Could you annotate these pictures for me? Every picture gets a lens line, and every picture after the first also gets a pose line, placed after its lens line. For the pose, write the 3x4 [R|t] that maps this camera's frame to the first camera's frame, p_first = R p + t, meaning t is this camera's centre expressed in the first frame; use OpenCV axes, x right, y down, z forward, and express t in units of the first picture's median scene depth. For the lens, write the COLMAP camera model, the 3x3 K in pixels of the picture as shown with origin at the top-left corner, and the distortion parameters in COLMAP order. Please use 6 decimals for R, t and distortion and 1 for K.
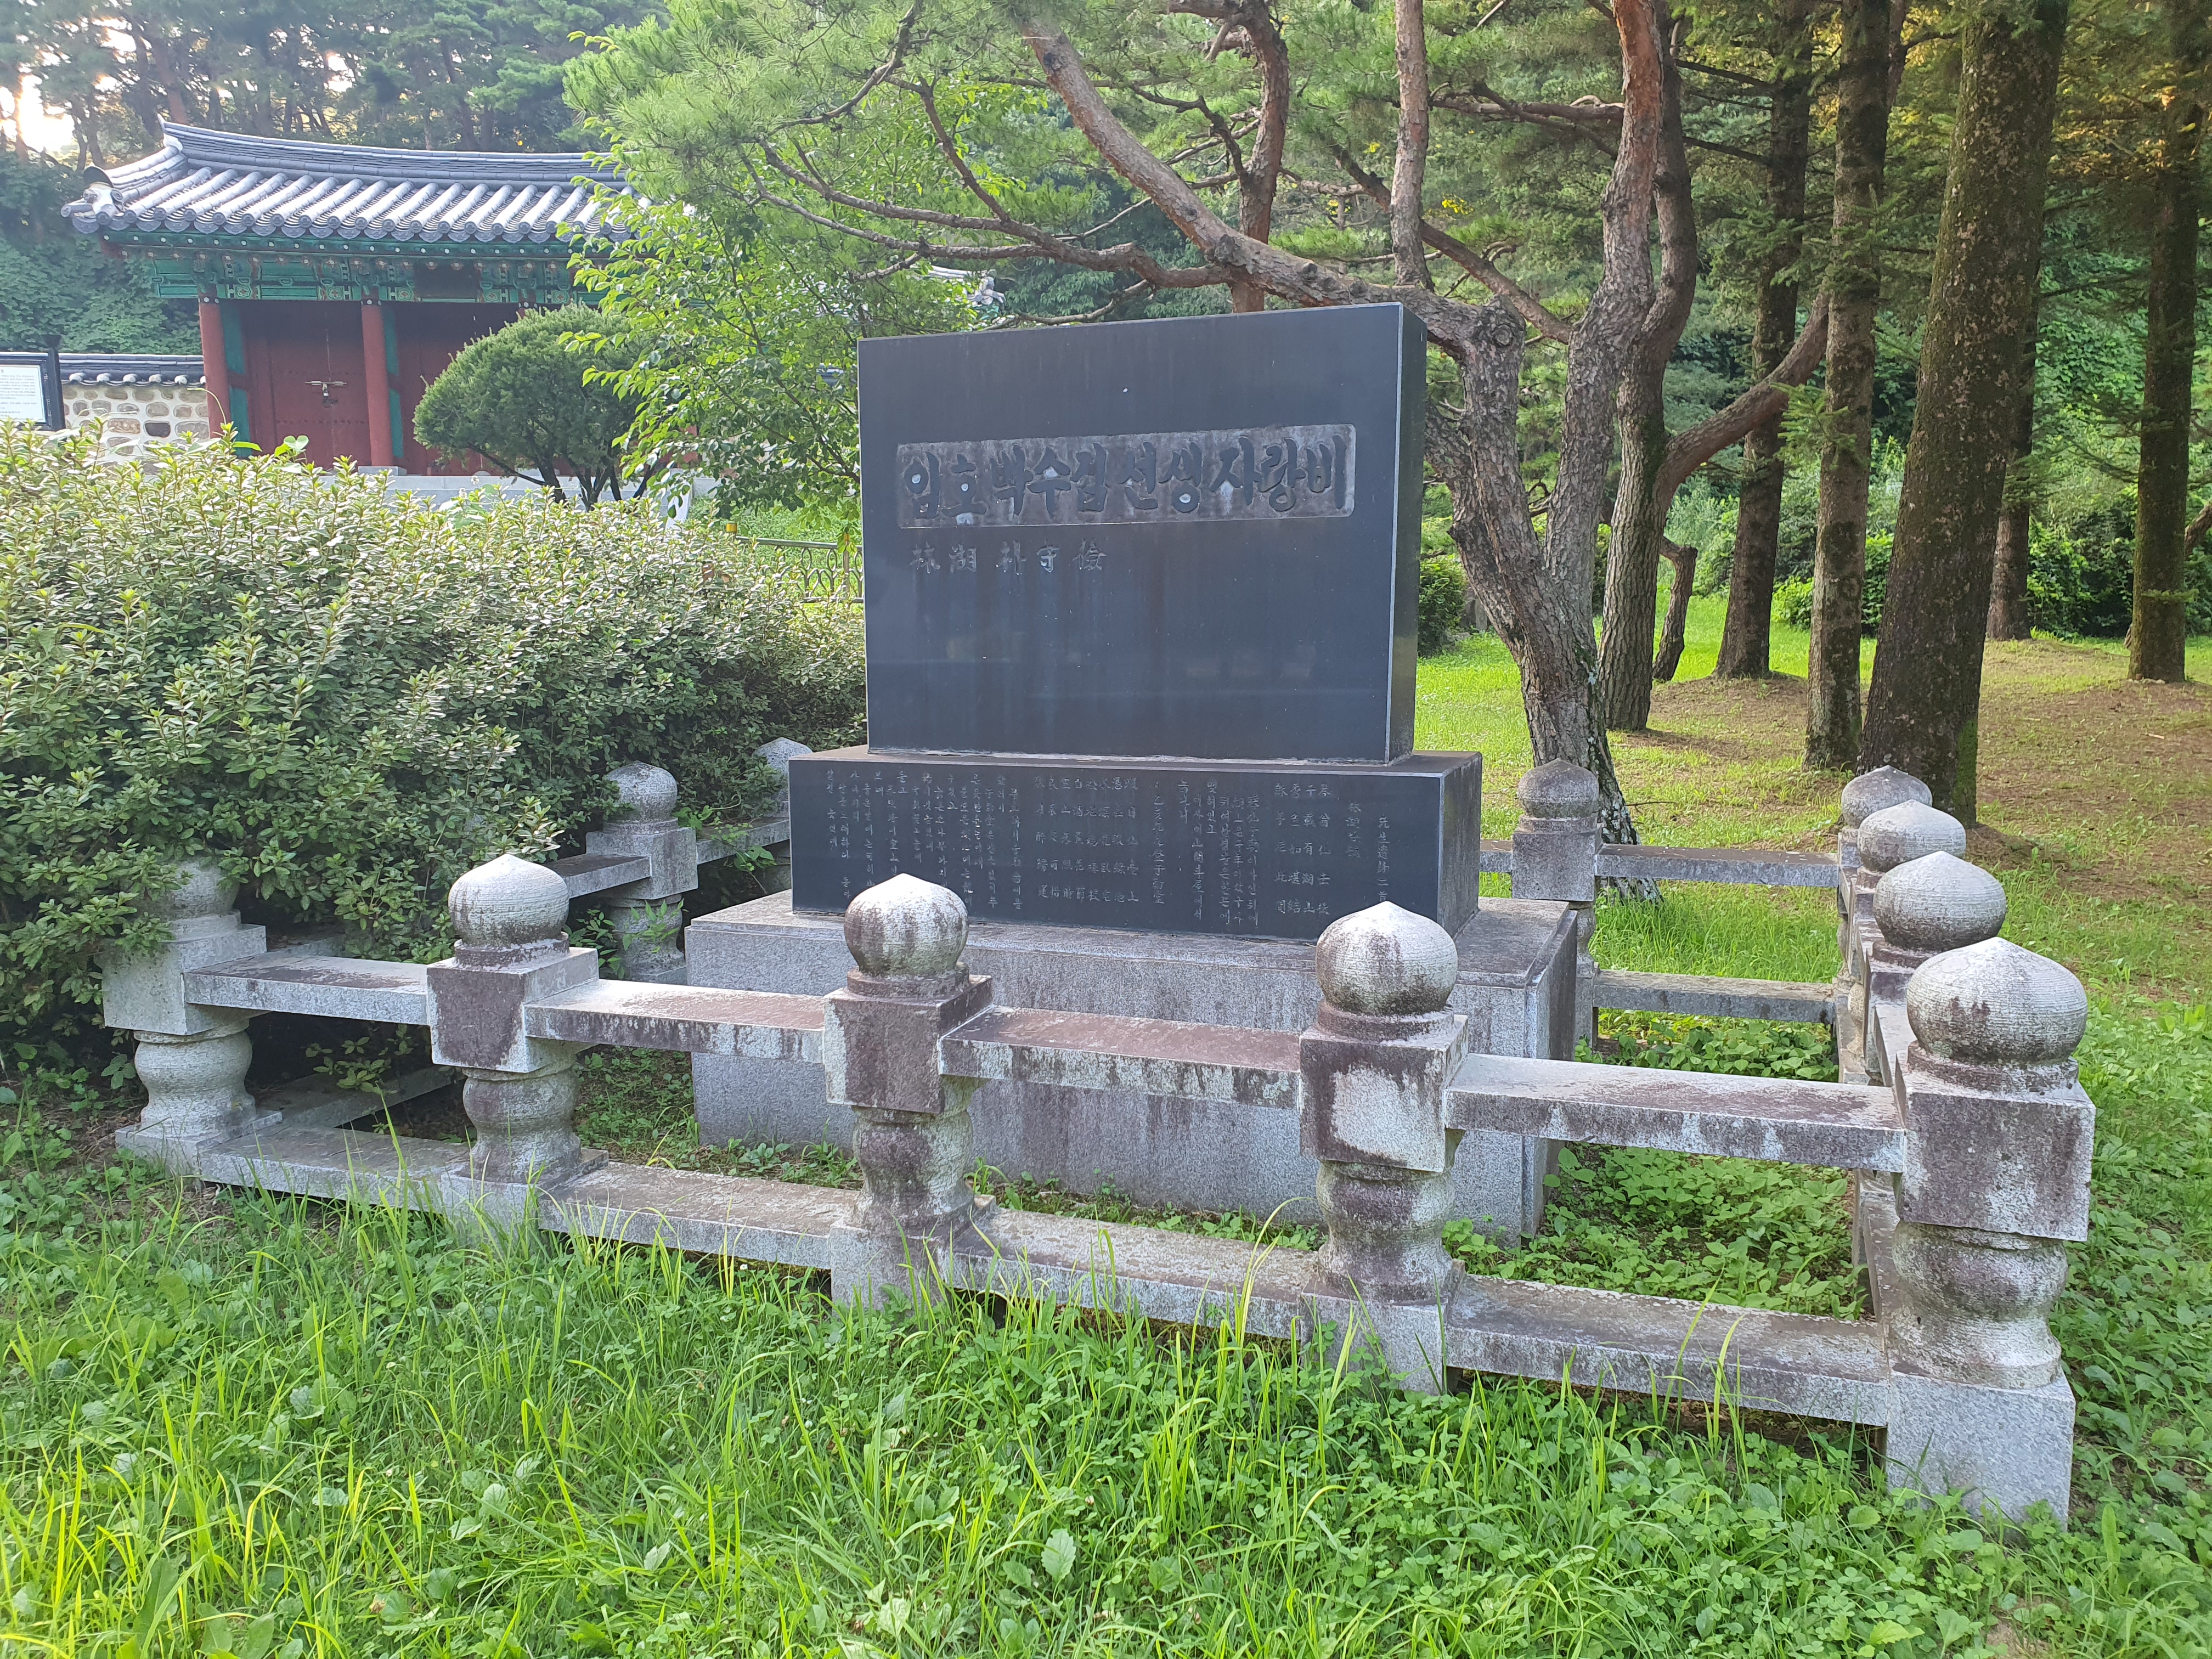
lens RADIAL K [[1691.1, 0, 1110.6], [0, 1691.1, 837.1], [0, 0, 1]] dist [0.000462, -0.006576]
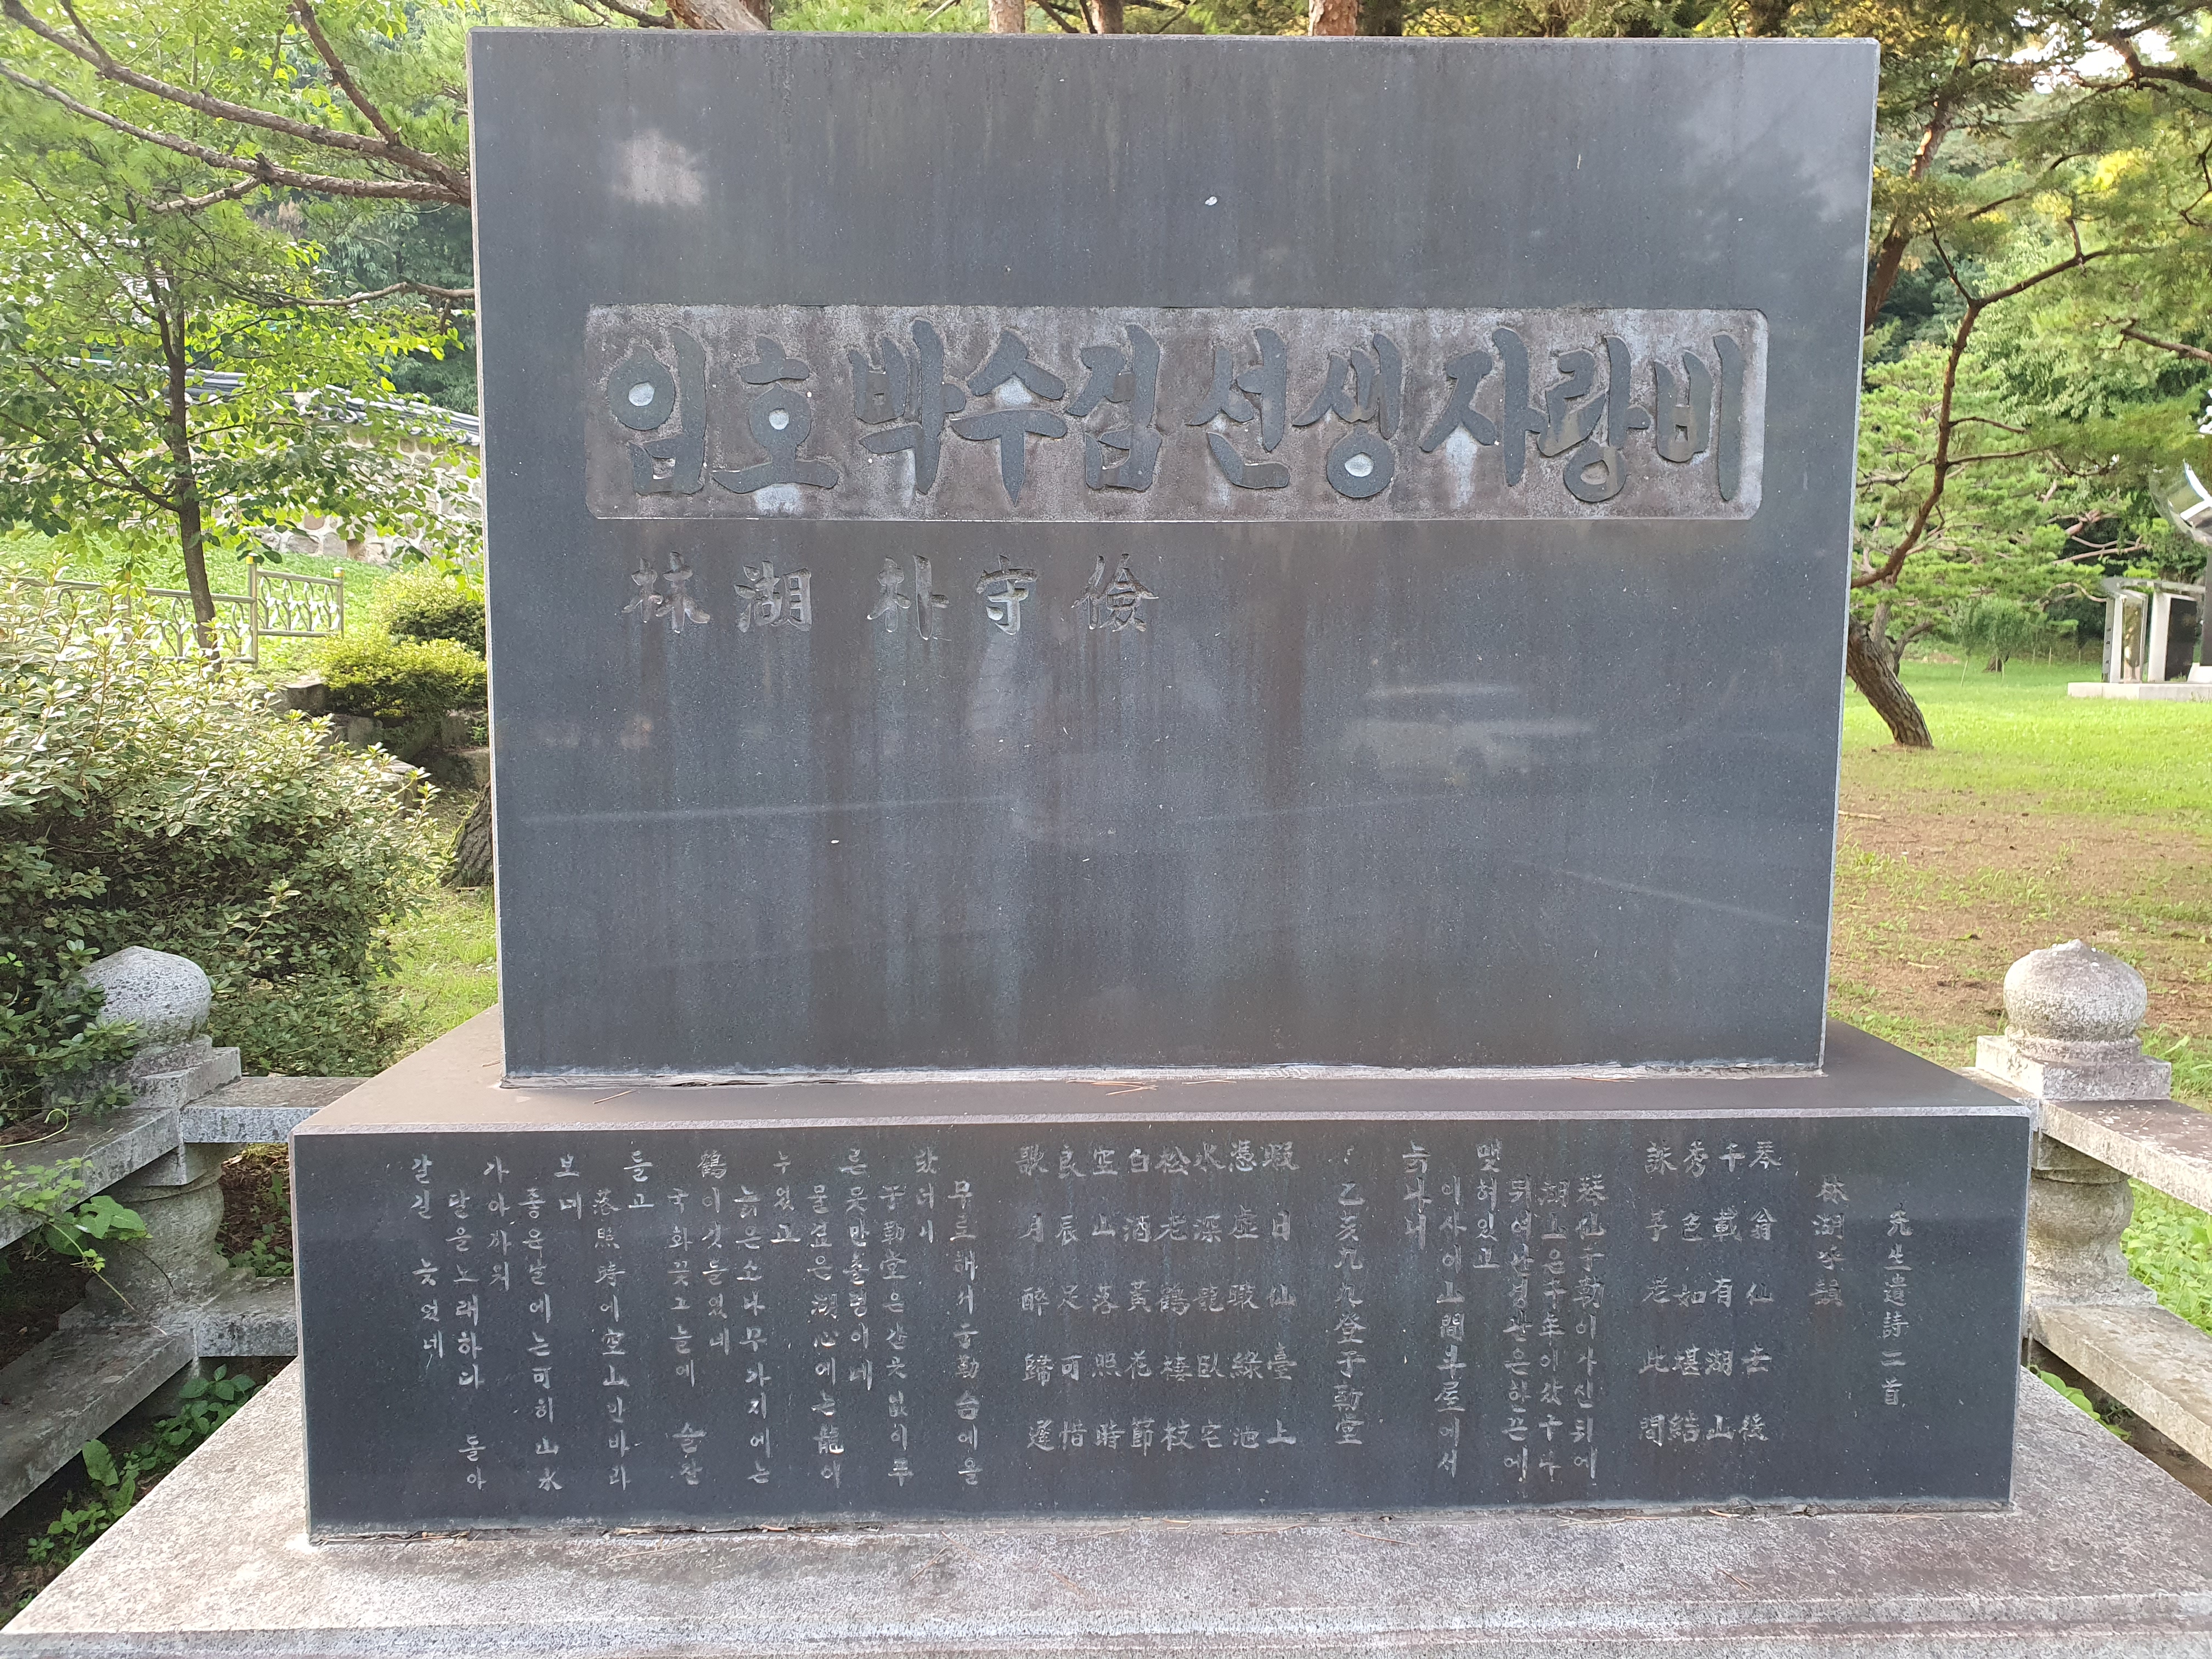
lens RADIAL K [[1691.1, 0, 1102.9], [0, 1691.1, 815.4], [0, 0, 1]] dist [0.000462, -0.006576]
pose [[0.924690, -0.028340, 0.379665, -0.173826], [0.045804, 0.998263, -0.037042, -0.098074], [-0.377955, 0.051643, 0.924382, 0.622632]]
